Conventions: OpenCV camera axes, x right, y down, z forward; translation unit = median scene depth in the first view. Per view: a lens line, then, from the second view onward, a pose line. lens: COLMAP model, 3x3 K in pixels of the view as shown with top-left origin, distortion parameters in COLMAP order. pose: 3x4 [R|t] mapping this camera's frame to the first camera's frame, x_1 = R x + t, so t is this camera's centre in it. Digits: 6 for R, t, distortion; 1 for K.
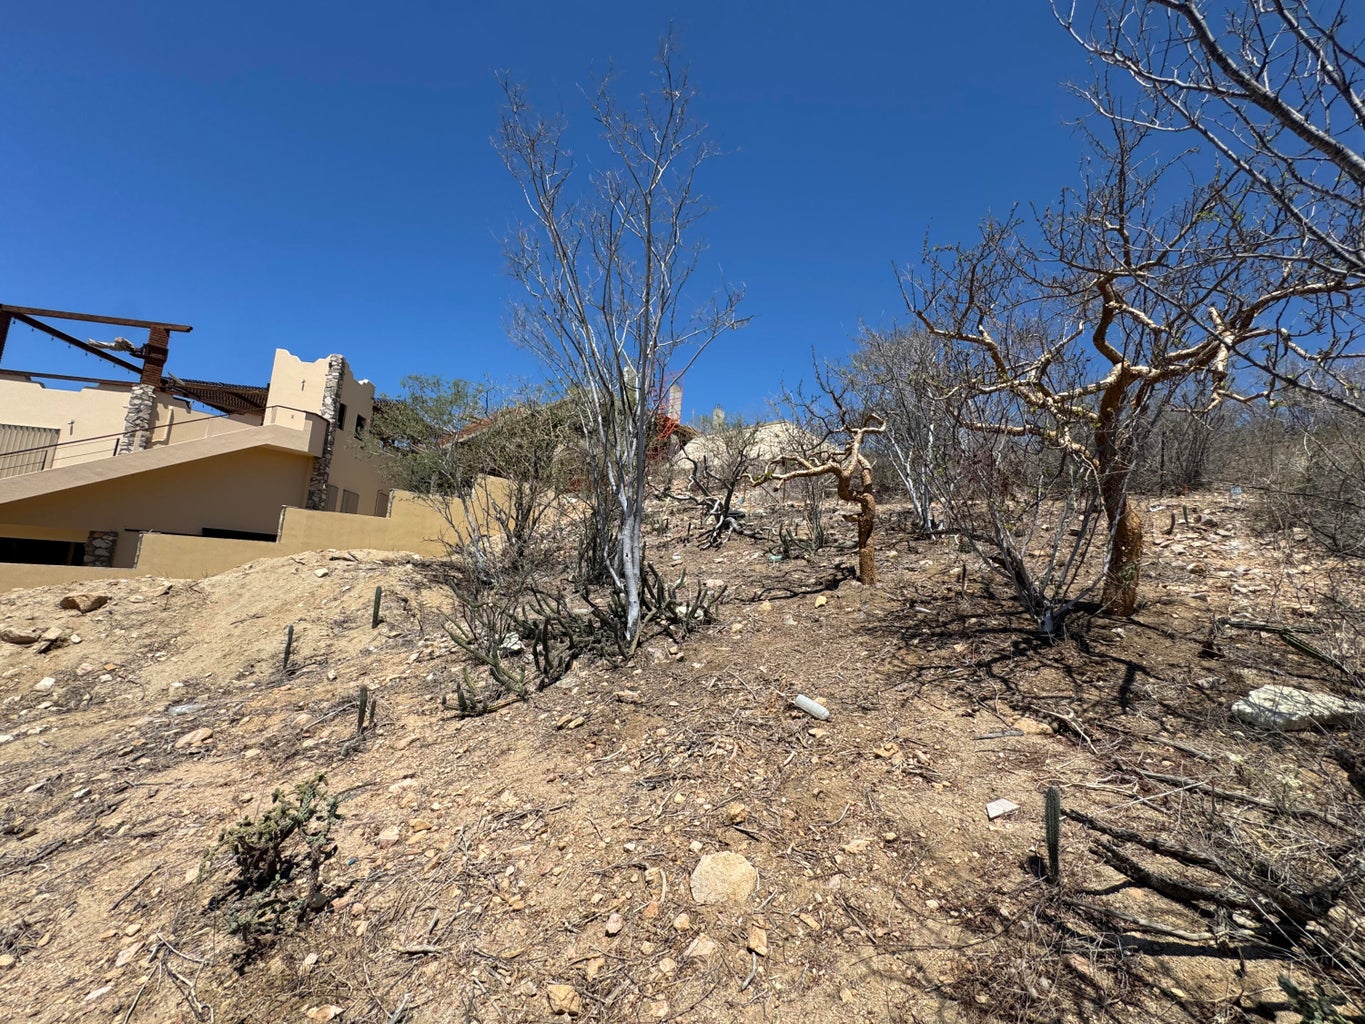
lens RADIAL K [[544.8, 0, 681.7], [0, 544.8, 509.9], [0, 0, 1]] dist [-0.002317, 0.000497]
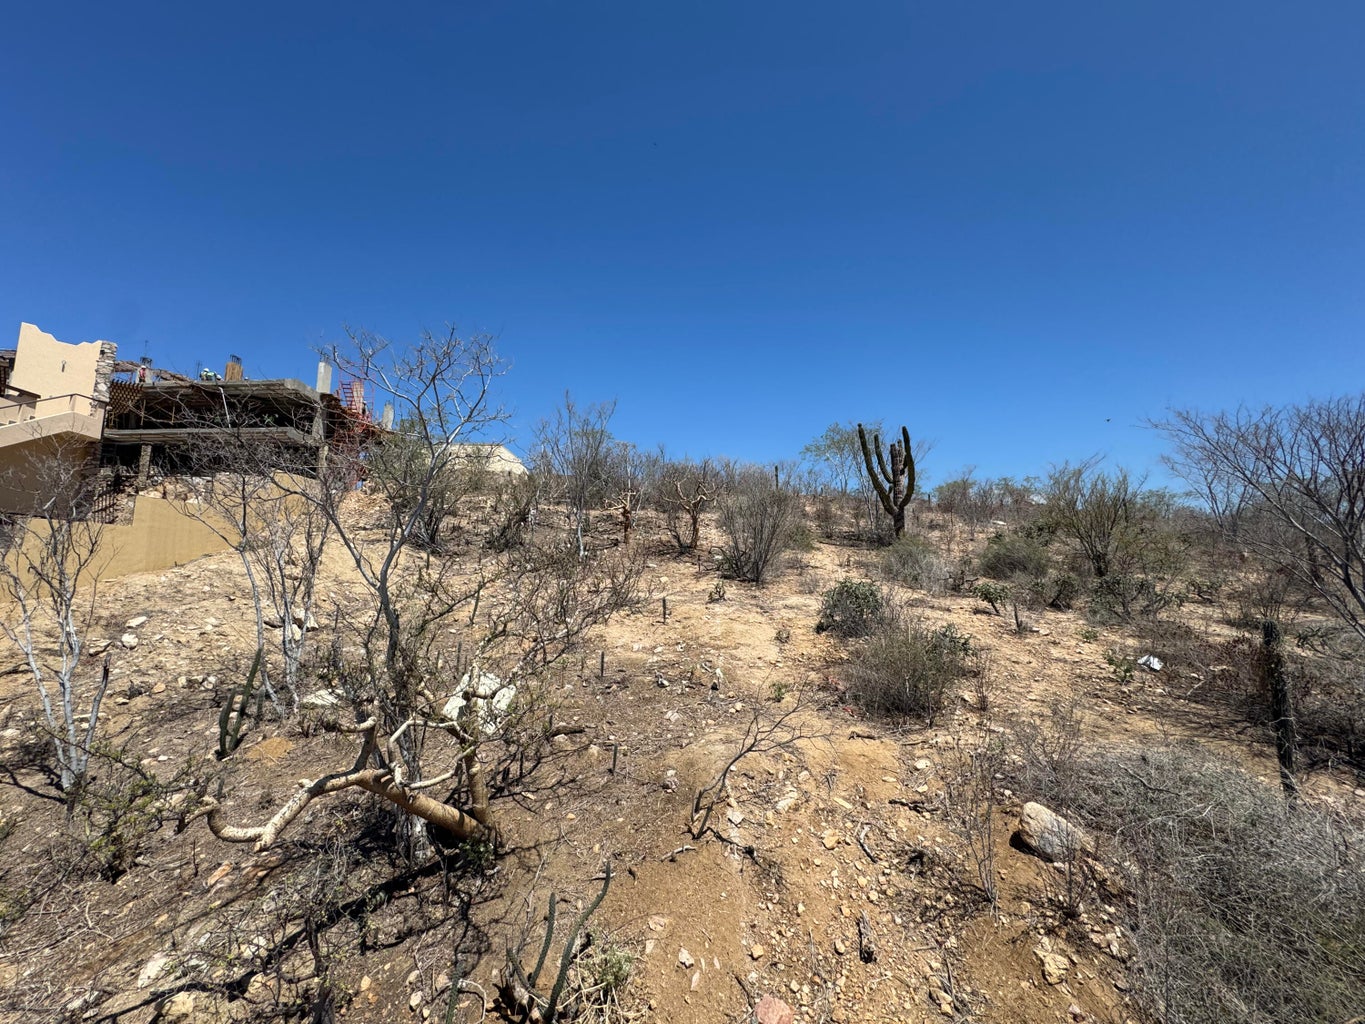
lens RADIAL K [[544.8, 0, 681.7], [0, 544.8, 509.9], [0, 0, 1]] dist [-0.002317, 0.000497]
pose [[0.734546, 0.019114, 0.678290, -0.812894], [-0.052173, 0.998235, 0.028369, -0.084457], [-0.676550, -0.056227, 0.734247, -0.771834]]
